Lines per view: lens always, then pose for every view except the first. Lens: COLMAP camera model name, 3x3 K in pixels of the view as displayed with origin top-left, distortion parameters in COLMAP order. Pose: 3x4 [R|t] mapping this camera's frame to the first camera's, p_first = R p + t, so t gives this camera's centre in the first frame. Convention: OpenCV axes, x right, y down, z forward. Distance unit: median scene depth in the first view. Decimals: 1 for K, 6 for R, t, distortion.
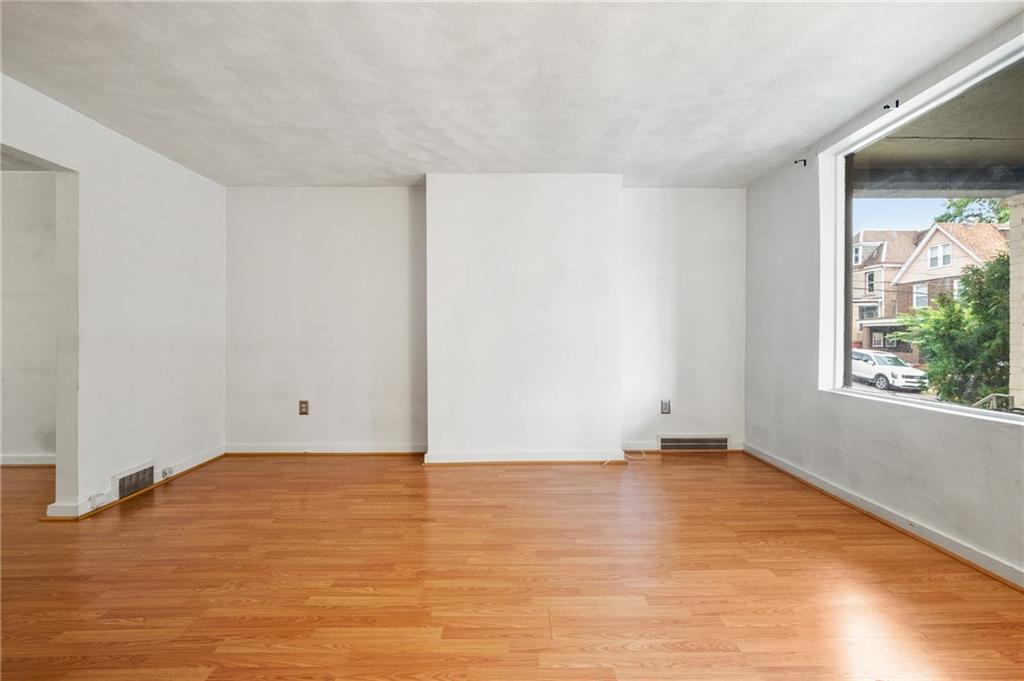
lens RADIAL K [[447.9, 0, 513.9], [0, 447.9, 337.1], [0, 0, 1]] dist [0.002453, -0.000552]
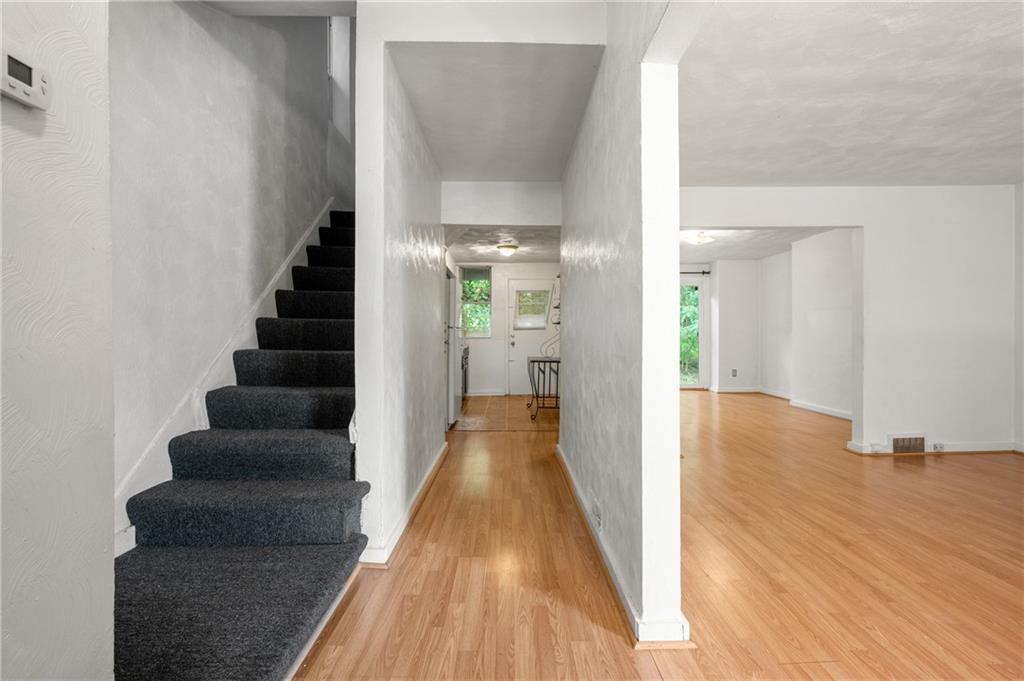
lens RADIAL K [[447.9, 0, 512.7], [0, 447.9, 338.3], [0, 0, 1]] dist [0.002453, -0.000552]
pose [[0.001031, 0.007962, -0.999968, 0.516294], [0.004167, 0.999960, 0.007966, -0.006656], [0.999991, -0.004175, 0.000998, -0.175746]]
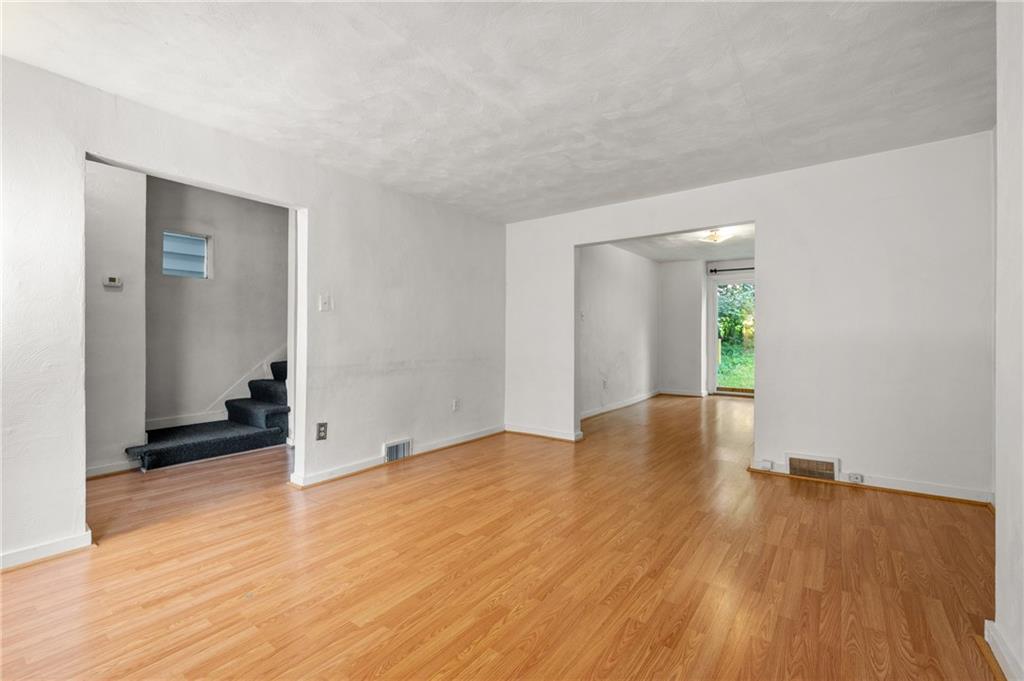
lens RADIAL K [[447.9, 0, 510.5], [0, 447.9, 336.4], [0, 0, 1]] dist [0.002453, -0.000552]
pose [[-0.609317, 0.002358, -0.792923, 0.546951], [0.001757, 0.999997, 0.001624, -0.009987], [0.792925, -0.000404, -0.609319, 1.191674]]
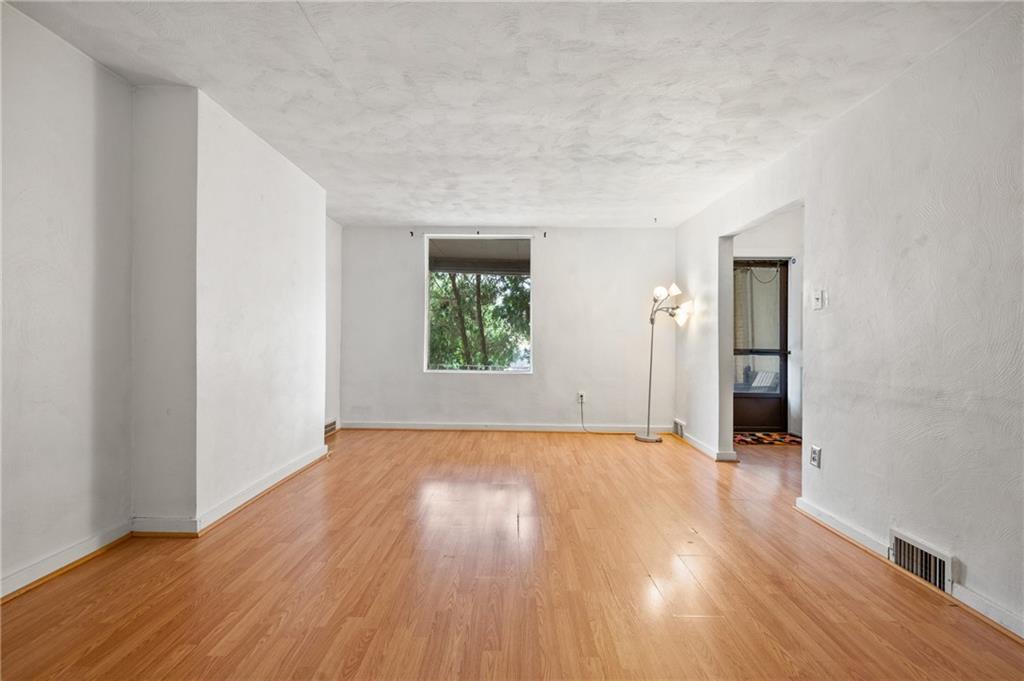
lens RADIAL K [[447.9, 0, 512.6], [0, 447.9, 336.5], [0, 0, 1]] dist [0.002453, -0.000552]
pose [[0.022486, 0.008187, 0.999714, -1.121747], [-0.006821, 0.999944, -0.008036, -0.004801], [-0.999724, -0.006639, 0.022540, 0.696938]]
